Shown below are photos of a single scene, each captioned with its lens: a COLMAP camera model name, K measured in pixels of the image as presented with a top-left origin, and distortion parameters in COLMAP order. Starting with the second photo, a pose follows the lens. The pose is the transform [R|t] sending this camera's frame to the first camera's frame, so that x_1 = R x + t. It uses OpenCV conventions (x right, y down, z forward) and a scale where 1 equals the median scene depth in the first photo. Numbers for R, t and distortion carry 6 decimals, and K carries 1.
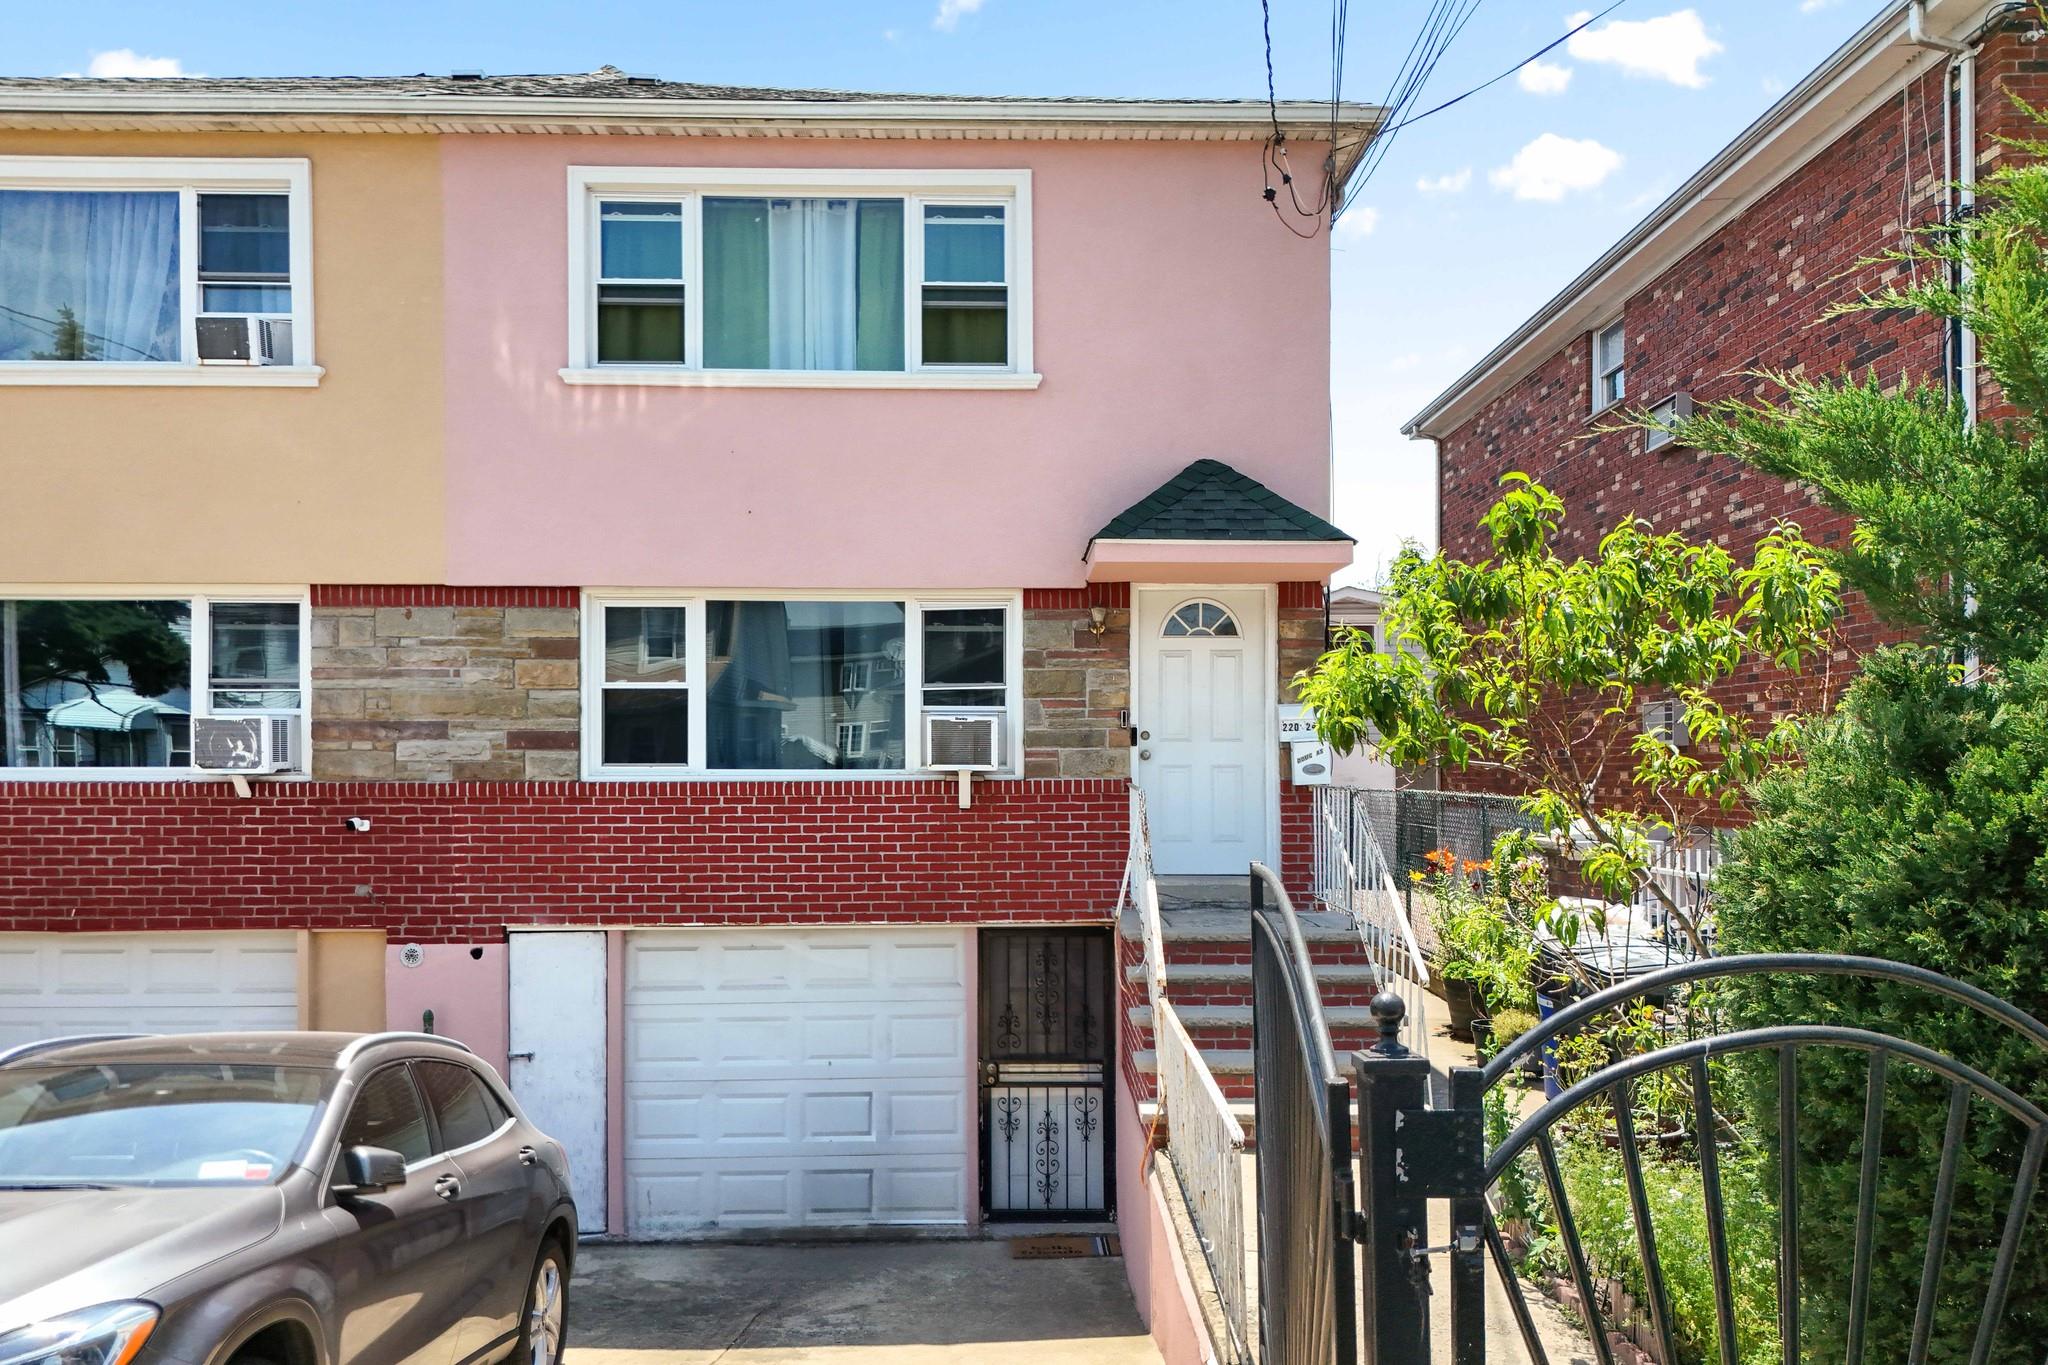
lens RADIAL K [[1522.3, 0, 1039.6], [0, 1522.3, 769.3], [0, 0, 1]] dist [0.056411, -0.051051]
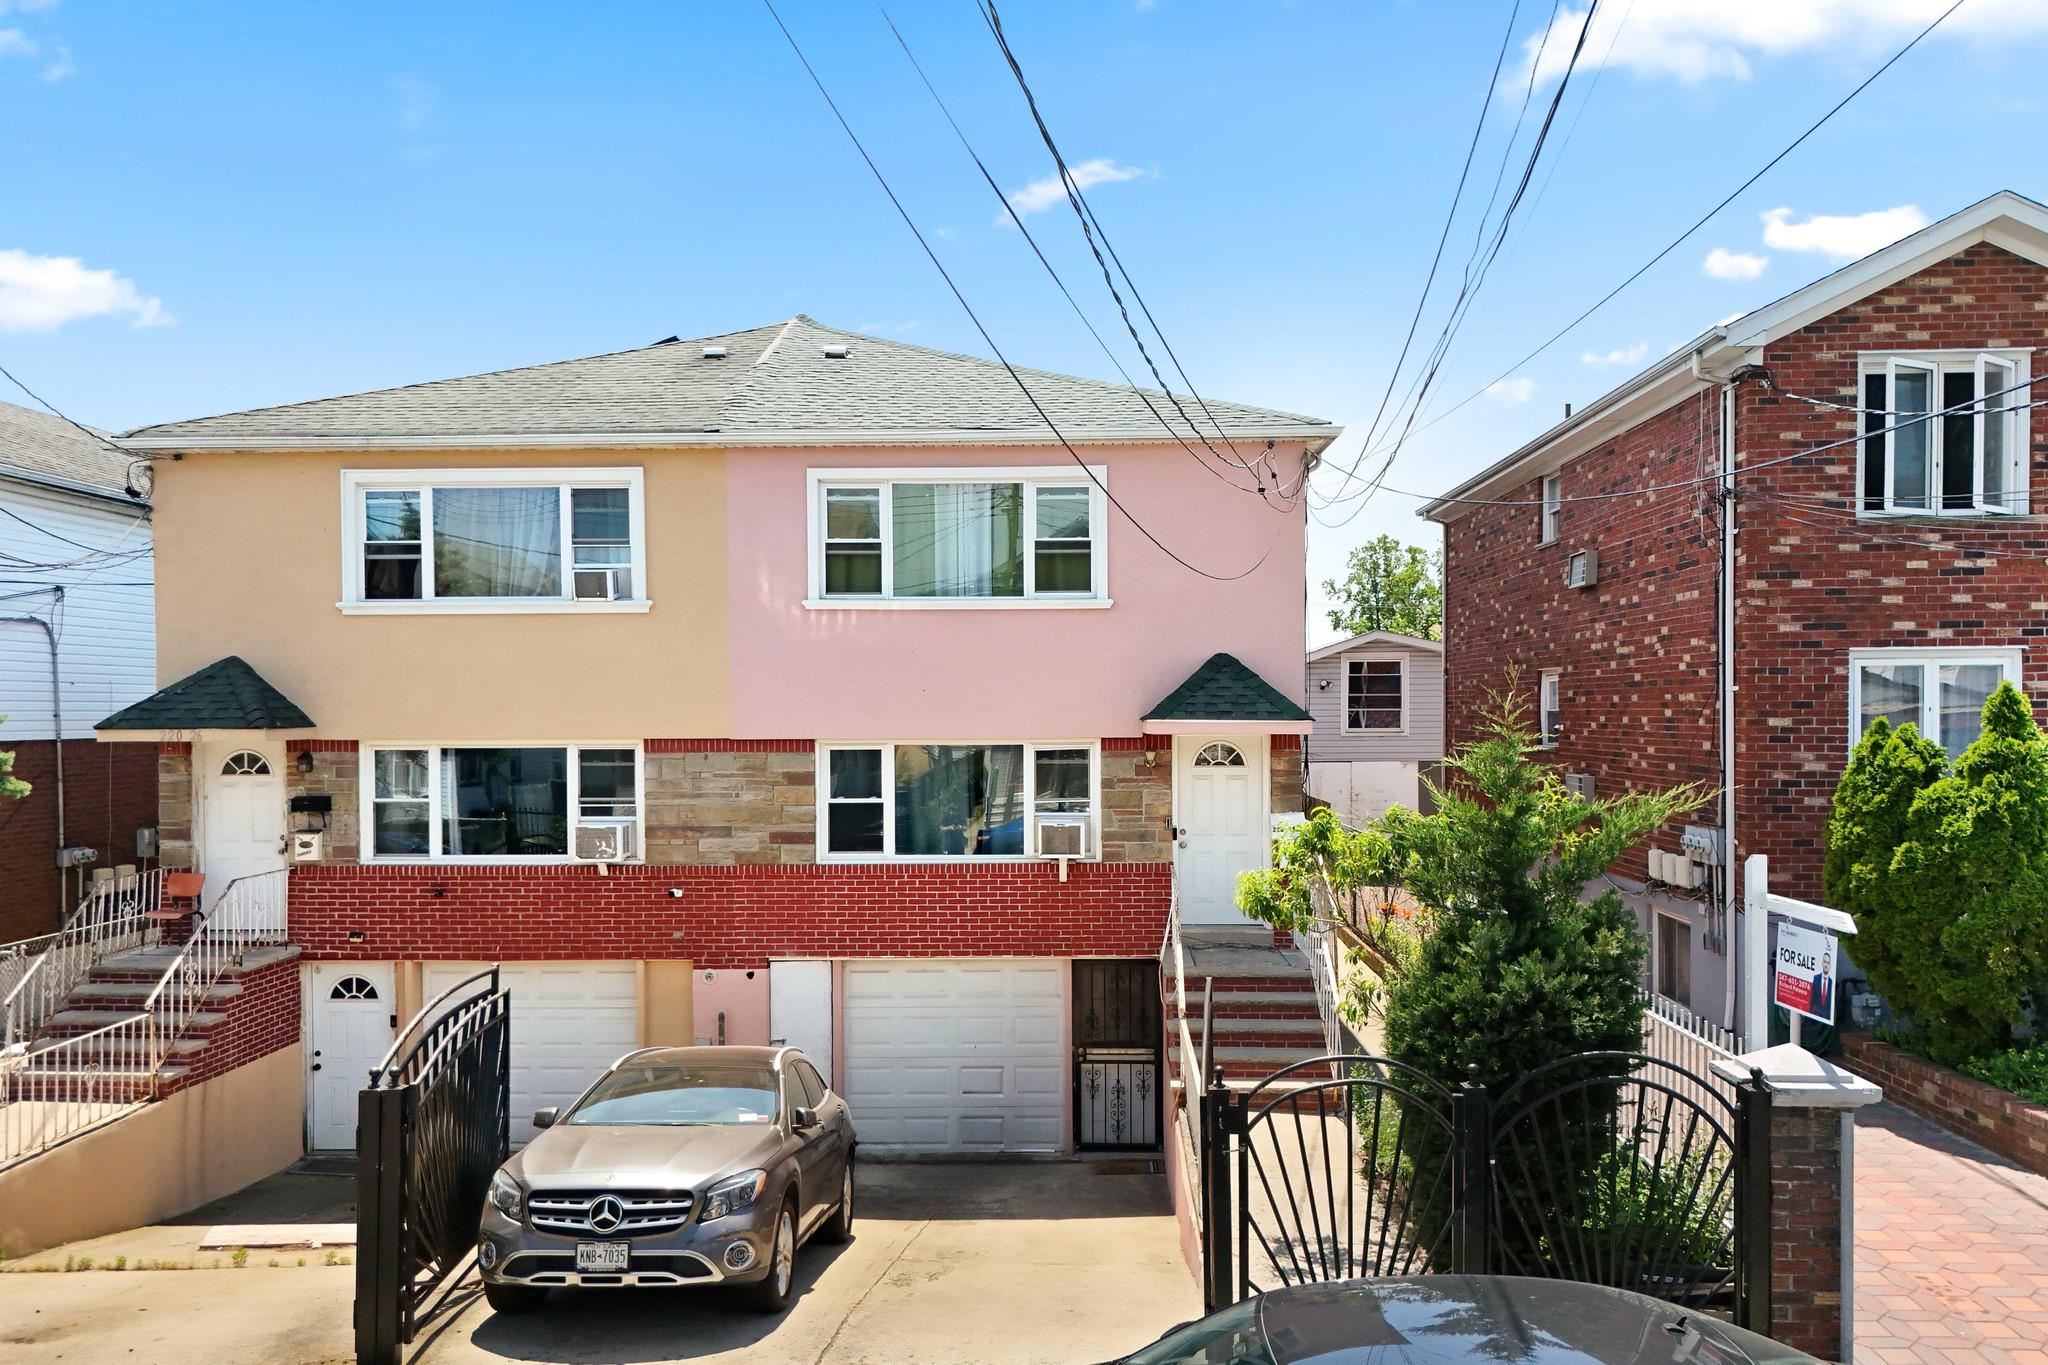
lens RADIAL K [[1522.3, 0, 1050.1], [0, 1522.3, 751.3], [0, 0, 1]] dist [0.056411, -0.051051]
pose [[0.998691, -0.002240, -0.051093, 0.015826], [0.003558, 0.999663, 0.025719, -0.144818], [0.051018, -0.025867, 0.998363, -0.522258]]
